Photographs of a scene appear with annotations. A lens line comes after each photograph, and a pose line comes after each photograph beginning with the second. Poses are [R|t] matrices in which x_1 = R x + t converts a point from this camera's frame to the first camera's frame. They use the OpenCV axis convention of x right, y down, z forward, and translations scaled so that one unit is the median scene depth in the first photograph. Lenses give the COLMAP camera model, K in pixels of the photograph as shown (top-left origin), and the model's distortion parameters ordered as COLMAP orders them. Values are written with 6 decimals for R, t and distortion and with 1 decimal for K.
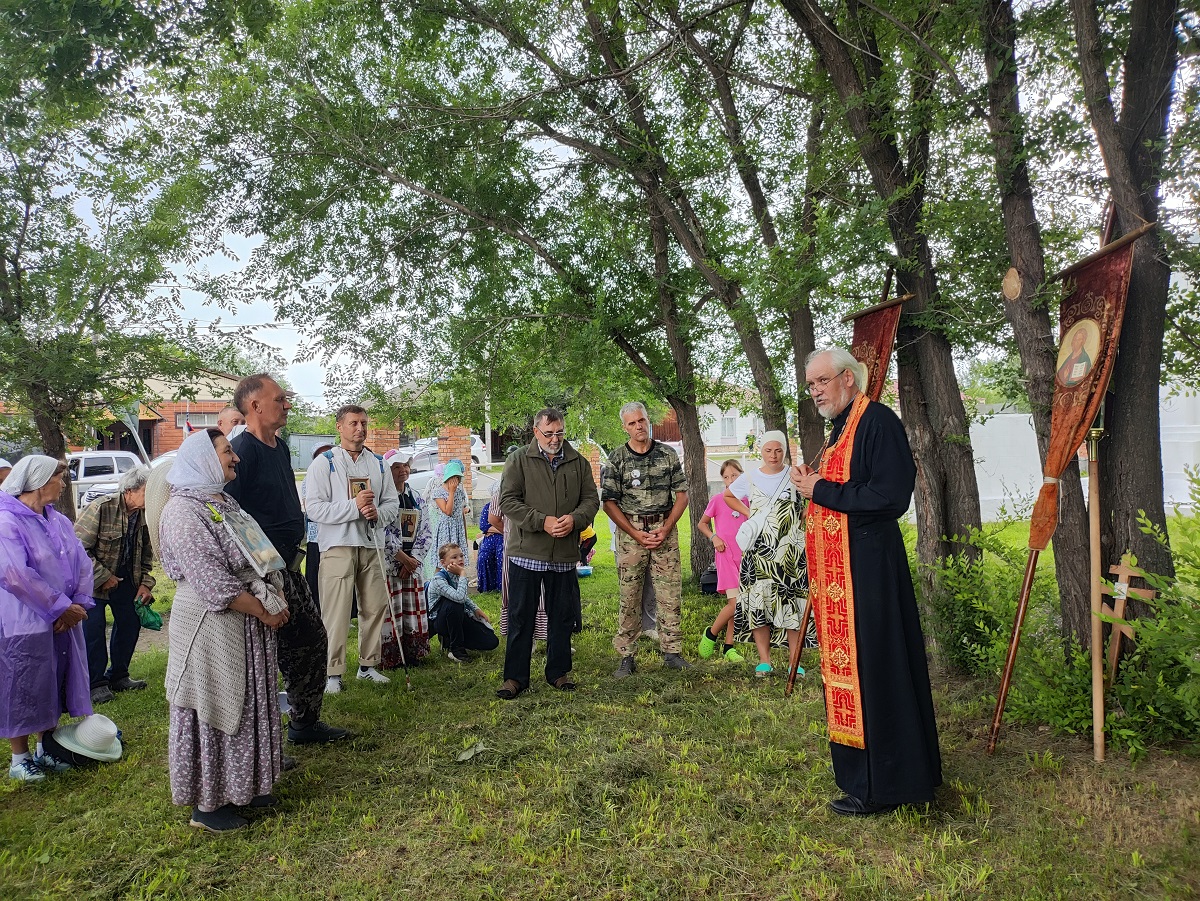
lens RADIAL K [[882.6, 0, 600.0], [0, 882.6, 450.5], [0, 0, 1]] dist [0.132751, -0.229898]
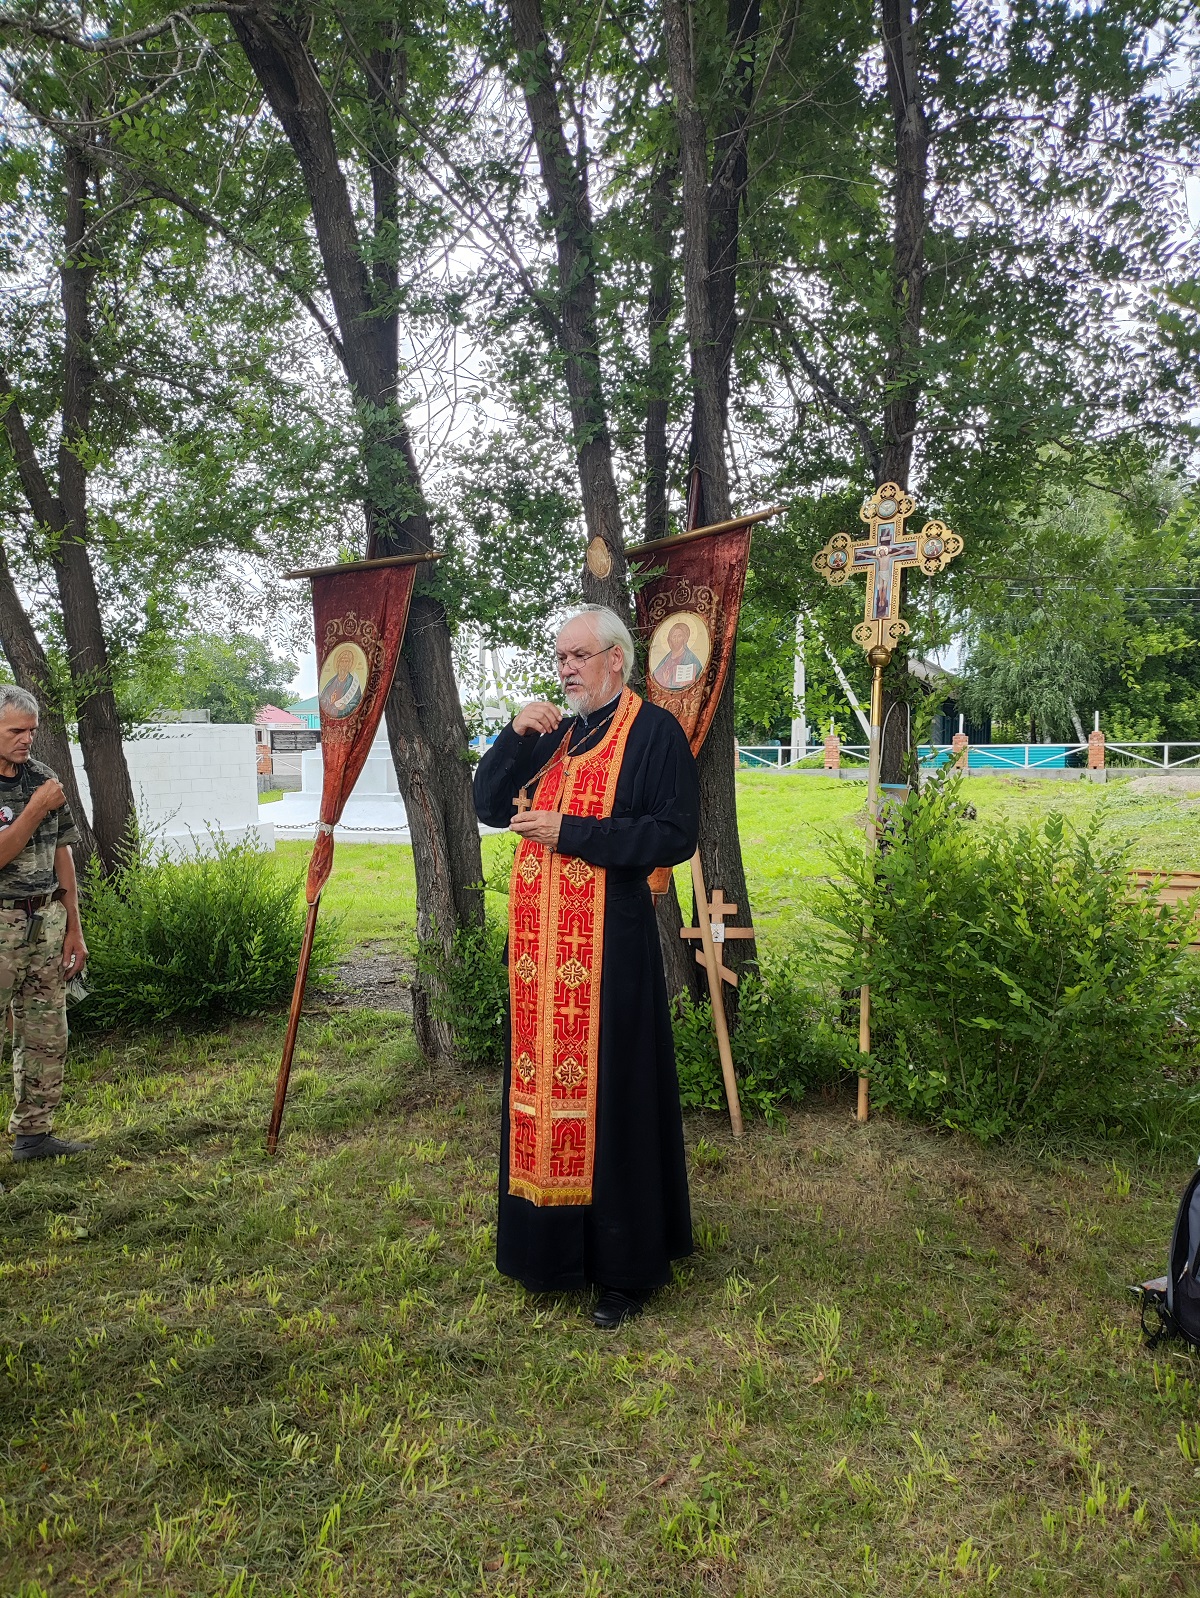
lens RADIAL K [[1175.6, 0, 574.4], [0, 1175.6, 809.8], [0, 0, 1]] dist [0.117432, -0.192461]
pose [[0.692037, -0.023996, 0.721464, -0.362200], [0.003645, 0.999551, 0.029748, 0.004930], [-0.721853, -0.017957, 0.691813, 0.350280]]
